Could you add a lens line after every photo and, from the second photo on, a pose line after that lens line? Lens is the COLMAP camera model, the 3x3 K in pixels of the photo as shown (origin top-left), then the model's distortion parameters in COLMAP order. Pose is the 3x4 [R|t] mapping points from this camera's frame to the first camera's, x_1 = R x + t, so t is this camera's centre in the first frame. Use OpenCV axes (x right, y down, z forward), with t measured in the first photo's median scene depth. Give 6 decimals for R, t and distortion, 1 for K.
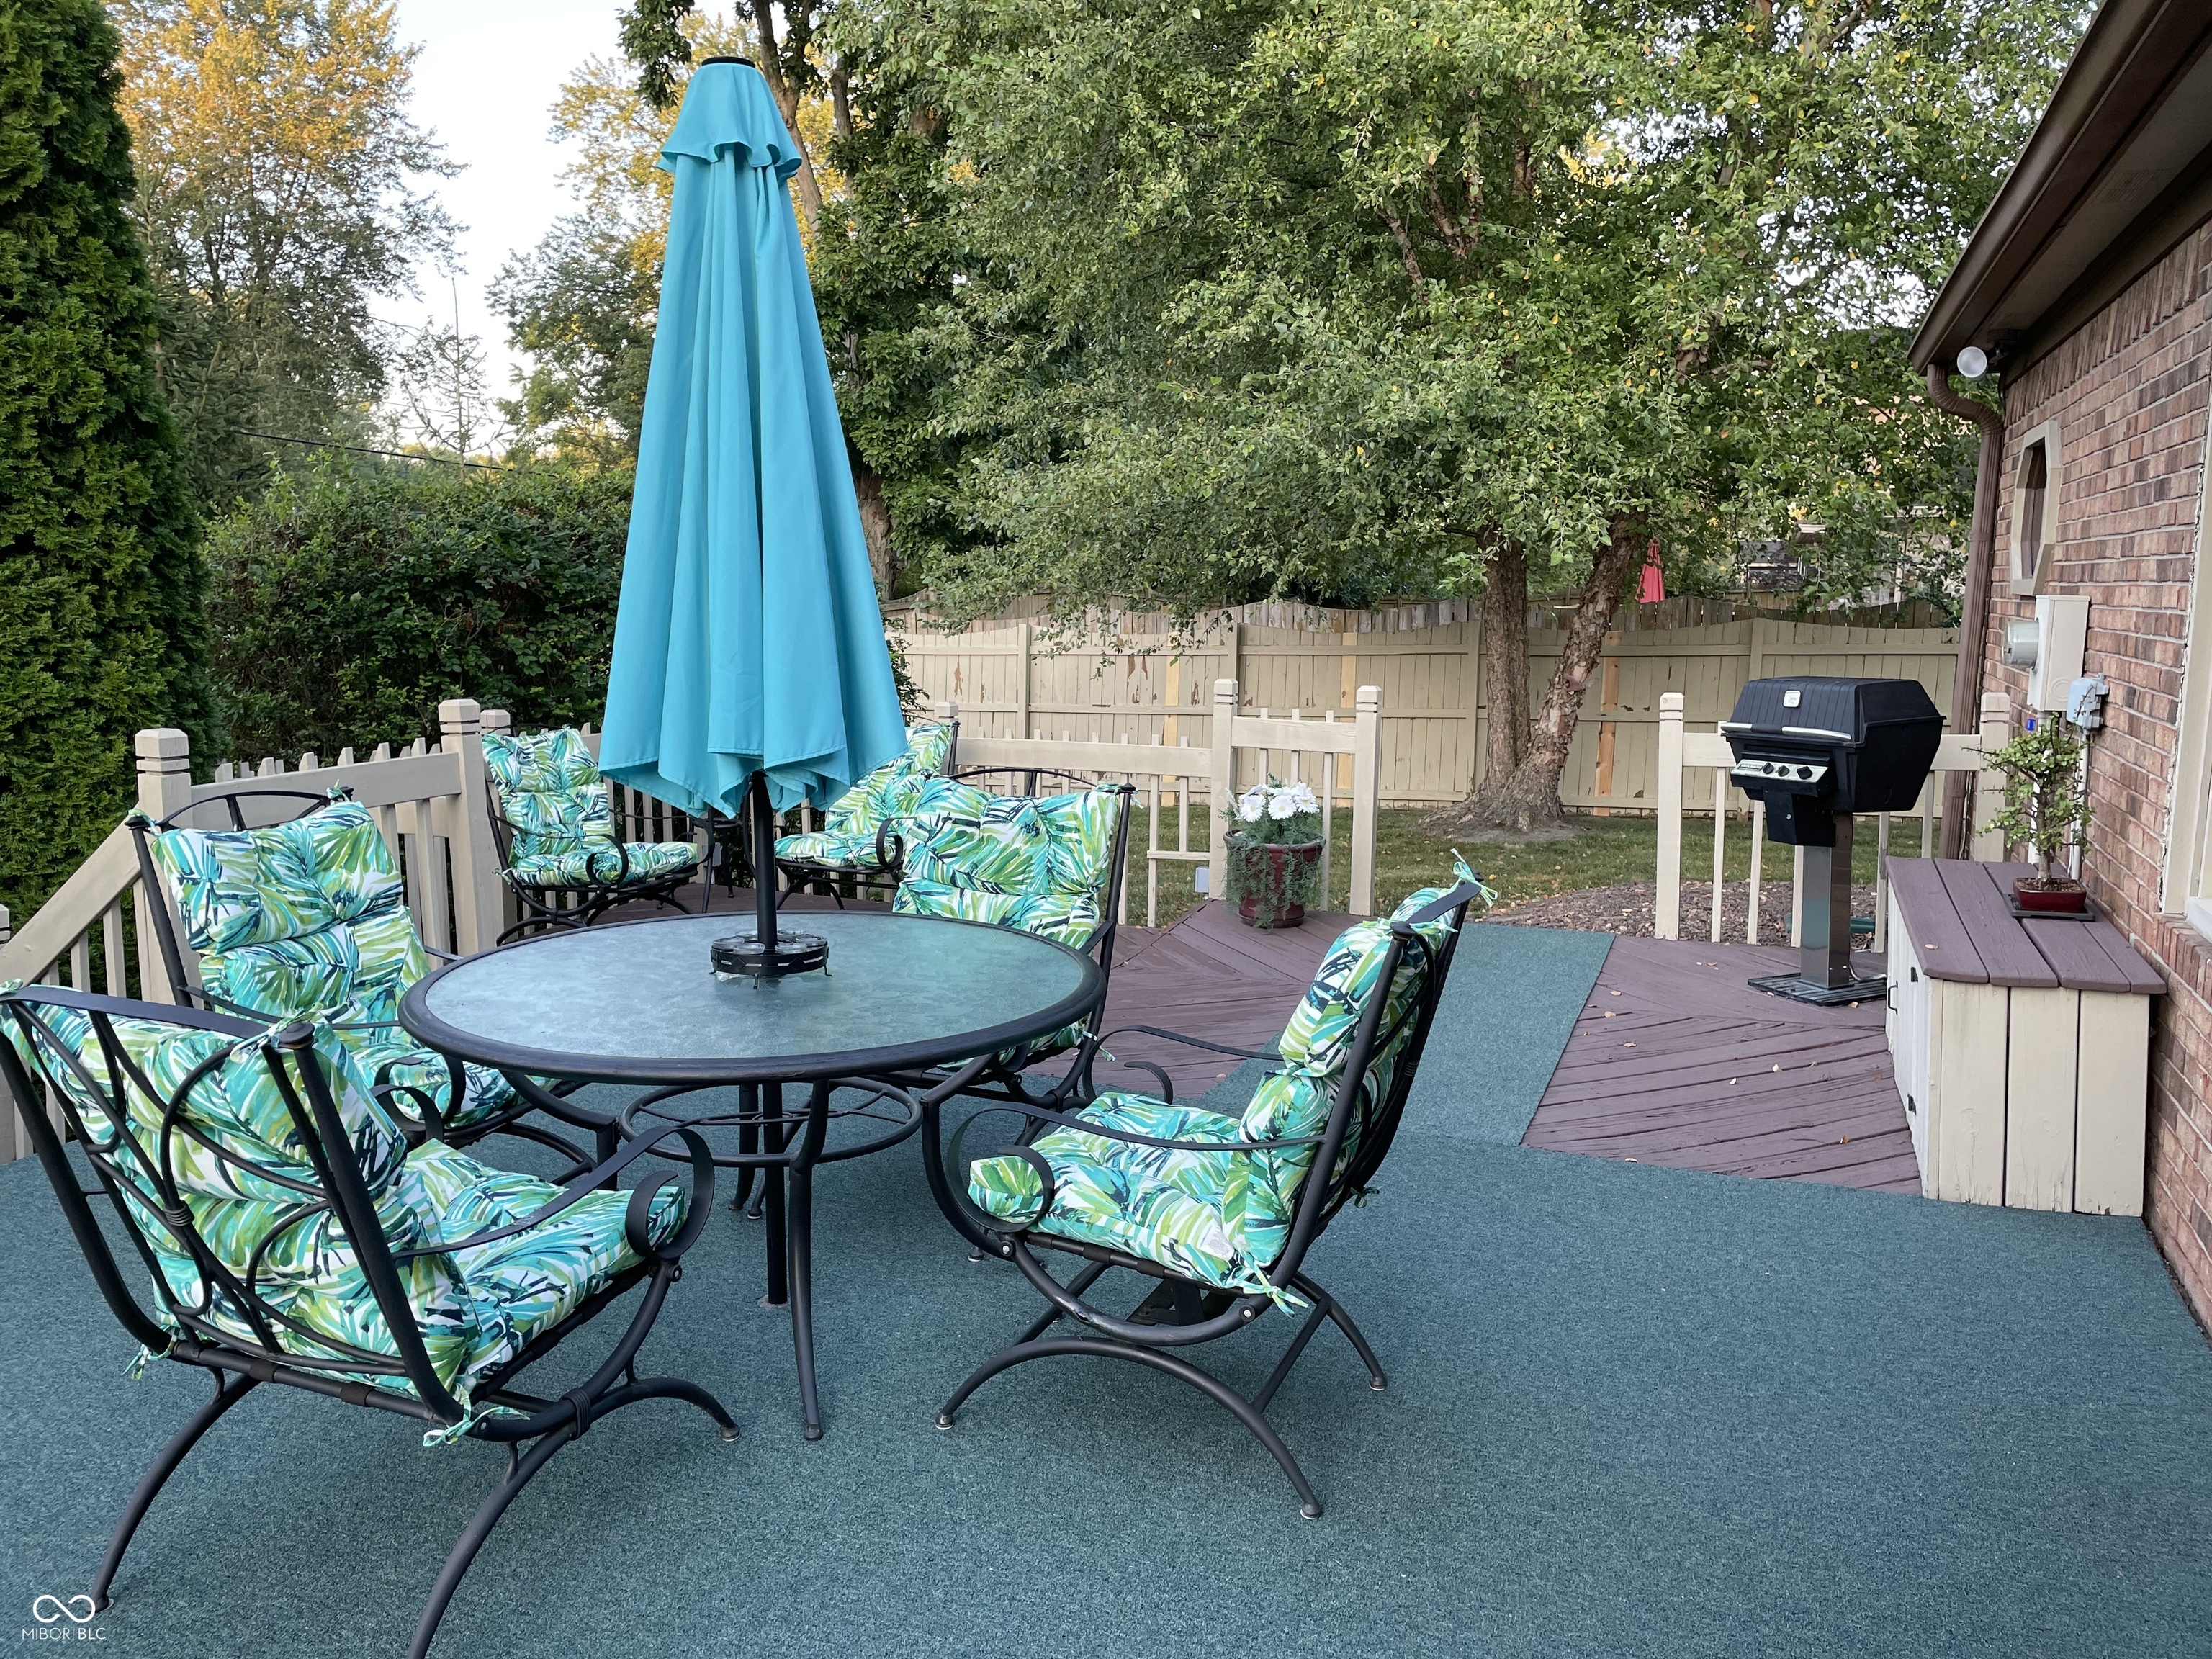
lens RADIAL K [[1656.4, 0, 1096.0], [0, 1656.4, 801.5], [0, 0, 1]] dist [0.096143, -0.121324]
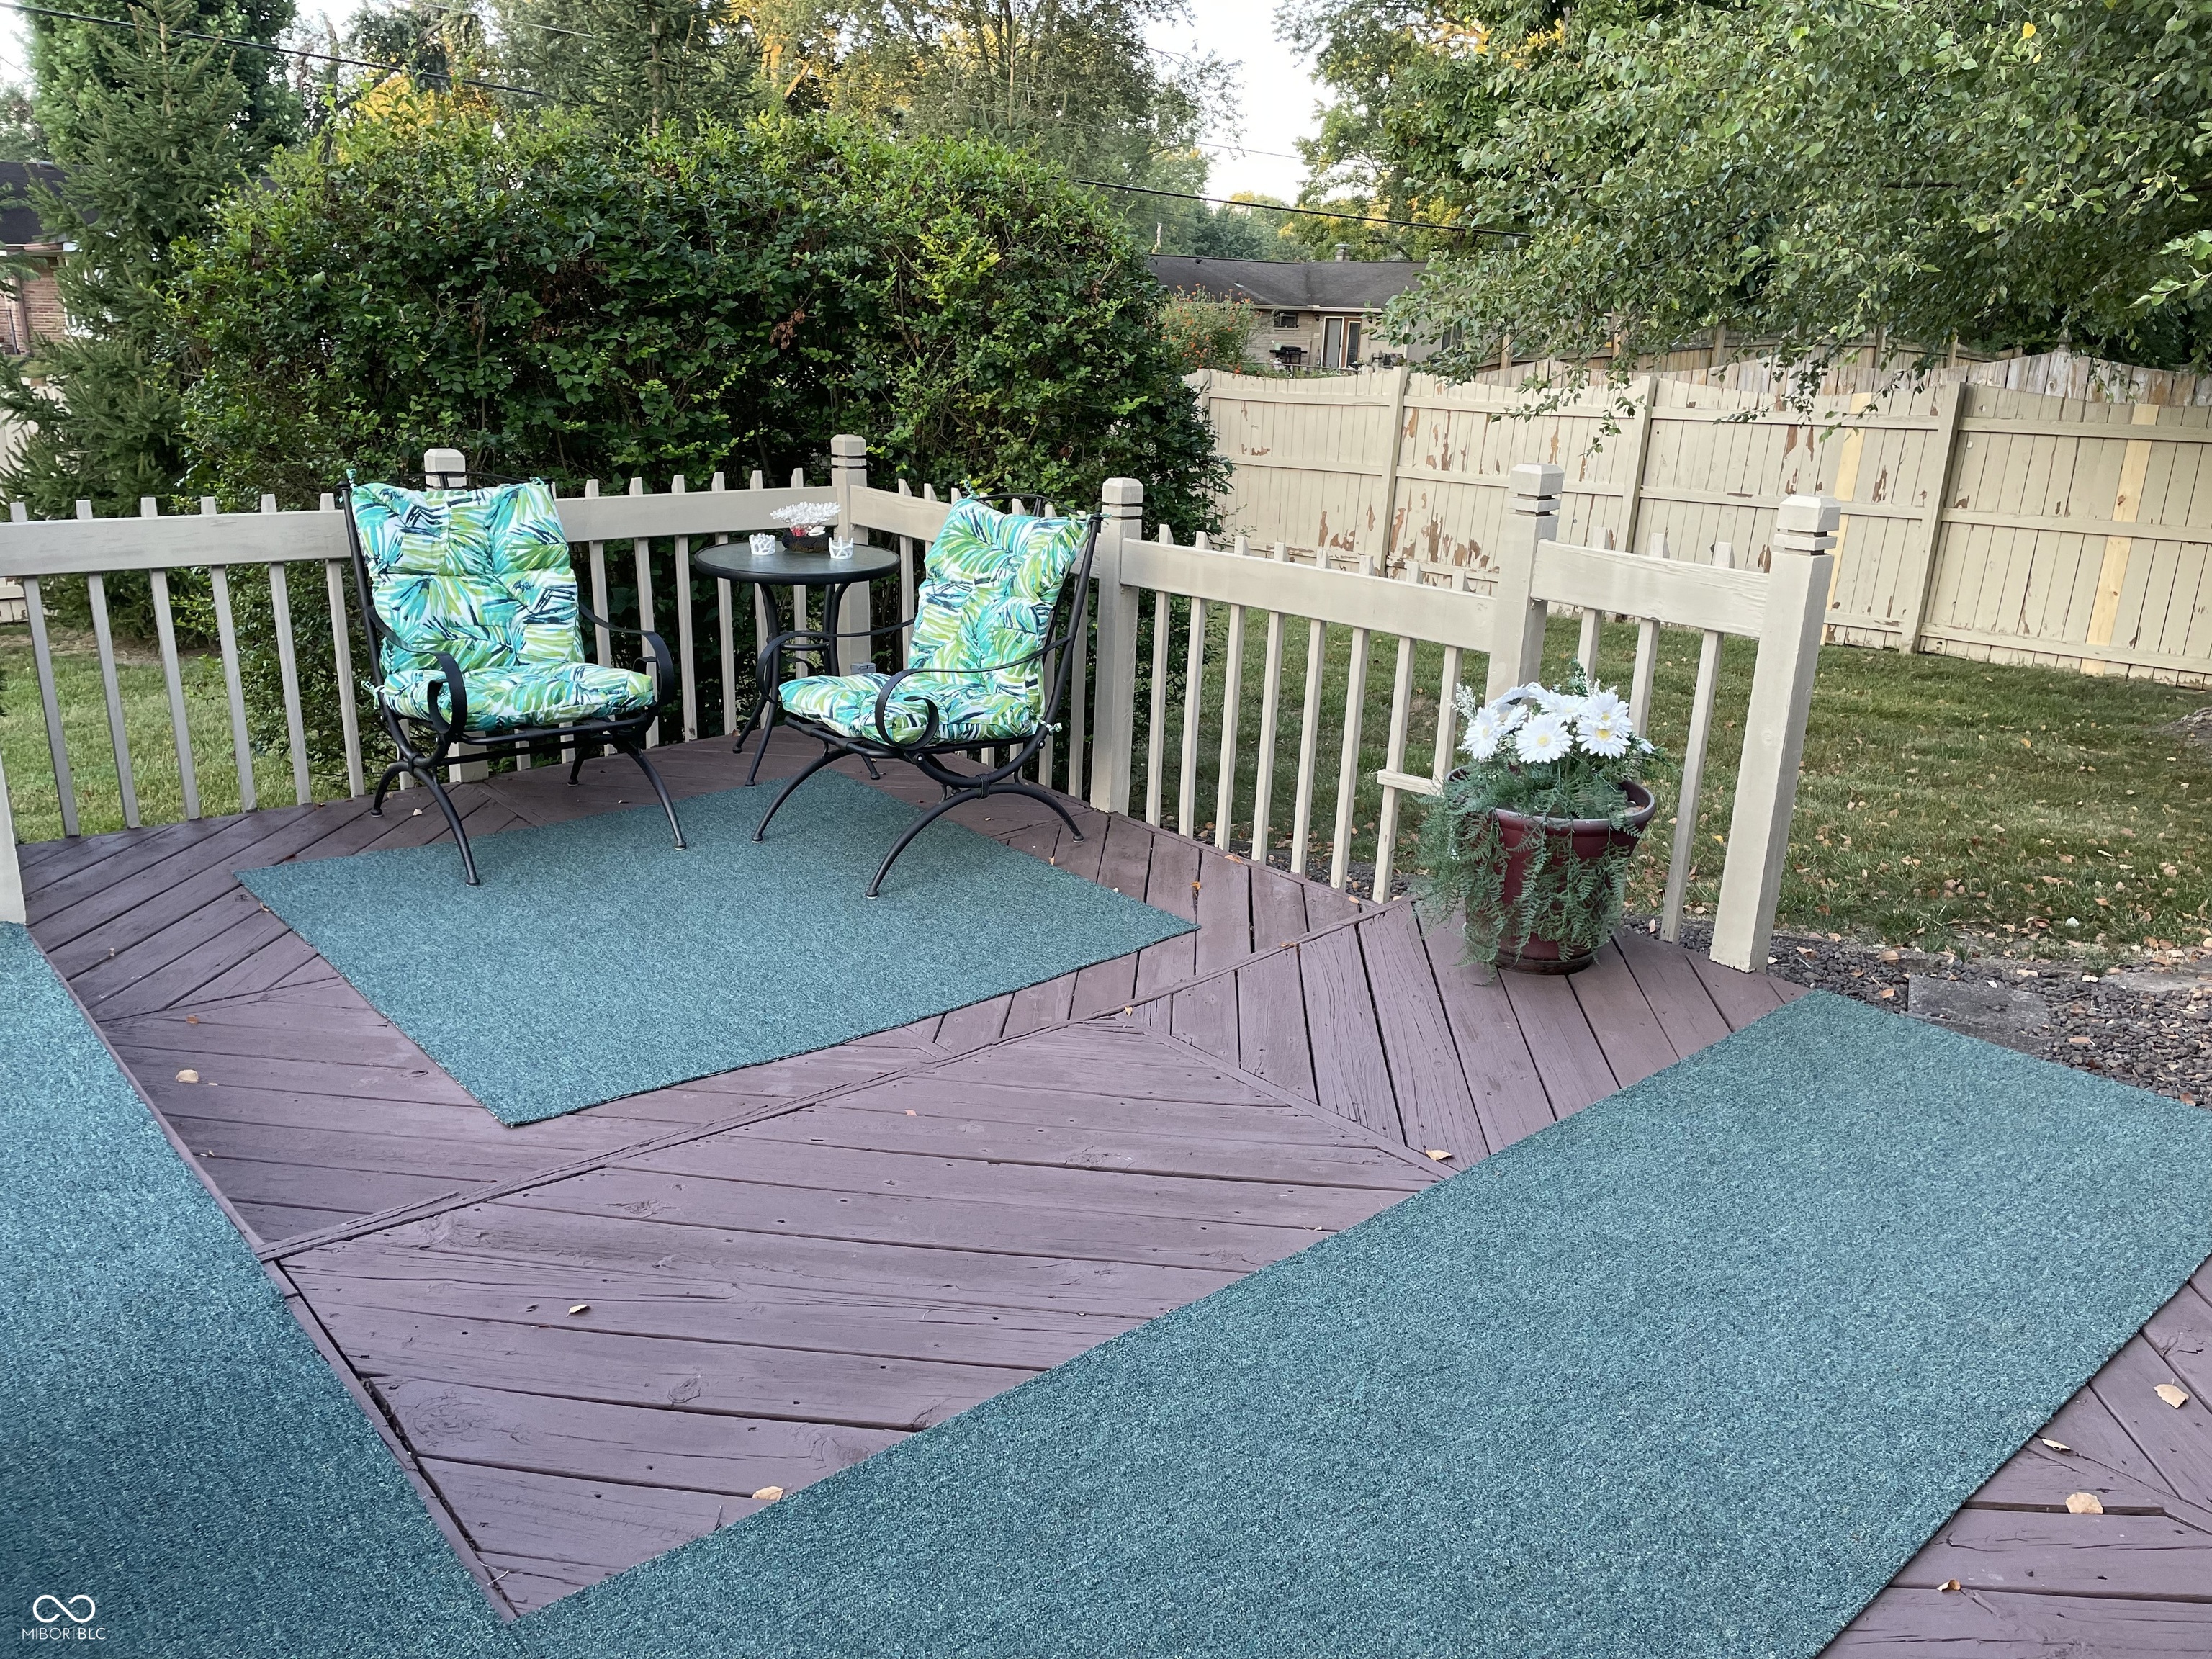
lens RADIAL K [[1656.4, 0, 1096.0], [0, 1656.4, 801.5], [0, 0, 1]] dist [0.096143, -0.121324]
pose [[0.892685, 0.143719, -0.427151, 0.087905], [-0.082872, 0.983975, 0.157876, -0.019096], [0.442995, -0.105534, 0.890291, 0.214209]]
